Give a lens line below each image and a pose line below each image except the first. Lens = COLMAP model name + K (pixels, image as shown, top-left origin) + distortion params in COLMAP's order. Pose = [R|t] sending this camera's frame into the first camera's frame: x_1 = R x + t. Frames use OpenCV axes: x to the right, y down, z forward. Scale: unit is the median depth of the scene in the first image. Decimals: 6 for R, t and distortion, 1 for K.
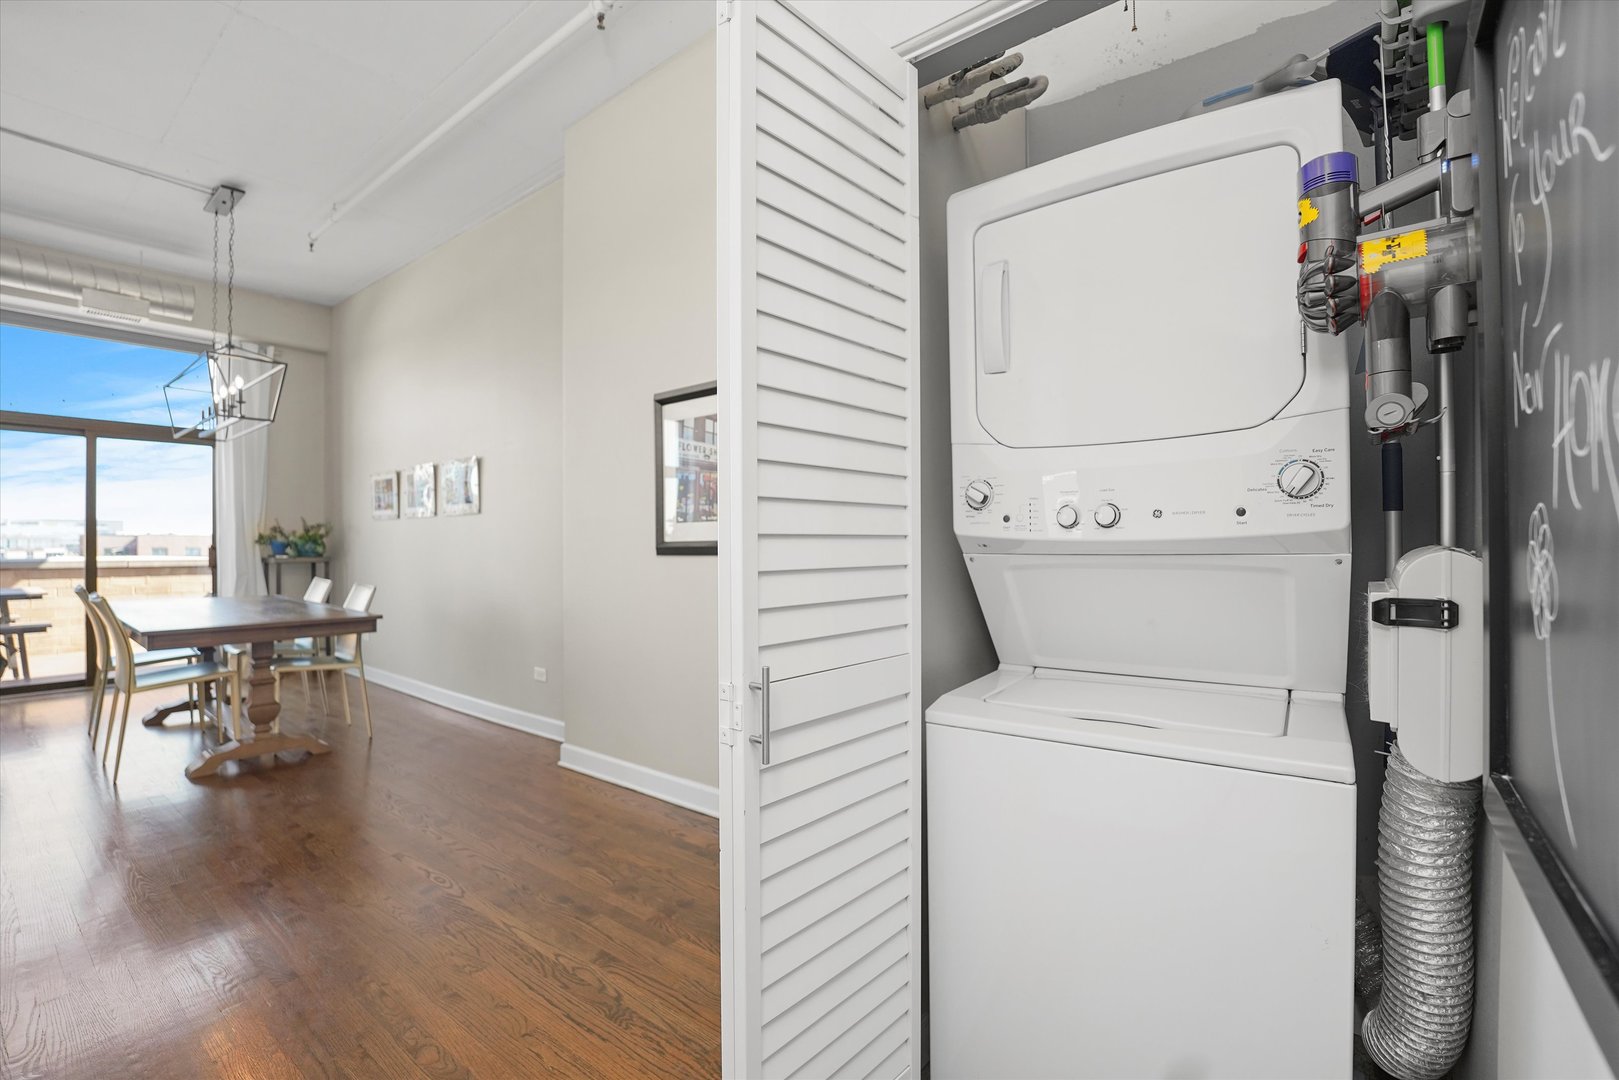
lens RADIAL K [[699.9, 0, 809.5], [0, 699.9, 540.0], [0, 0, 1]] dist [-0.000940, 0.000094]
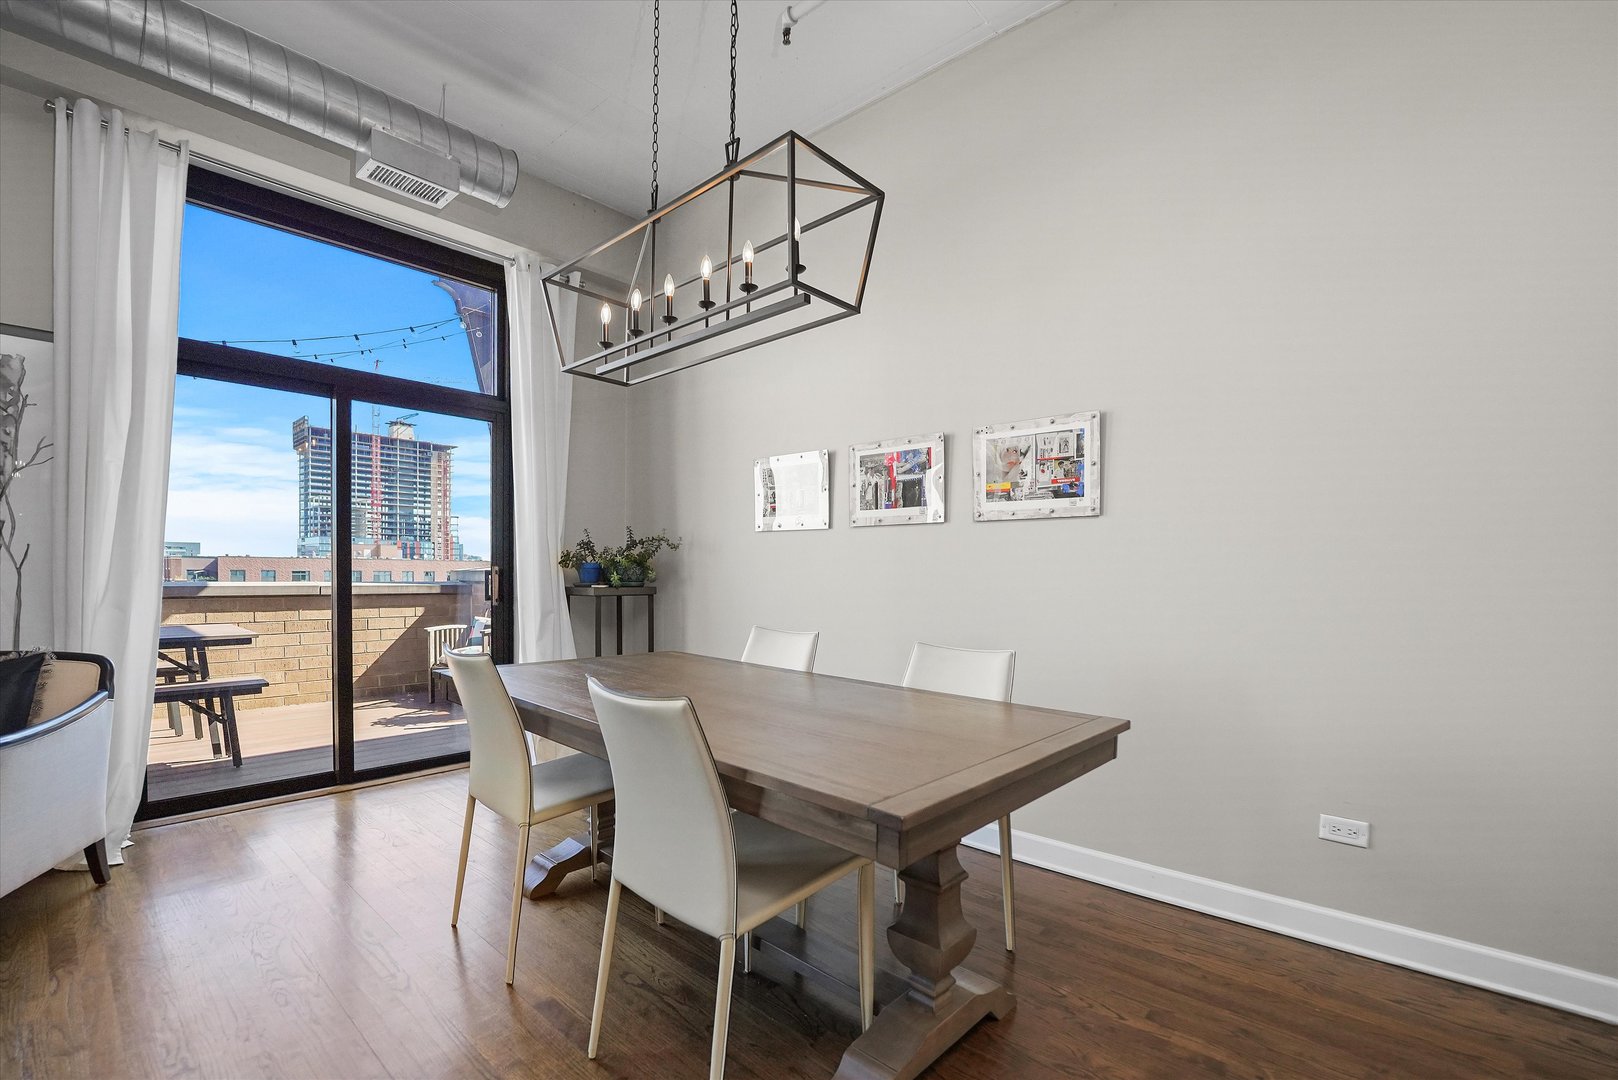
lens RADIAL K [[707.8, 0, 813.4], [0, 707.8, 581.0], [0, 0, 1]] dist [0.000218, 0.000030]
pose [[0.998903, 0.007605, -0.046206, -0.521433], [-0.006669, 0.999770, 0.020388, 0.004141], [0.046350, -0.020057, 0.998724, 0.336796]]
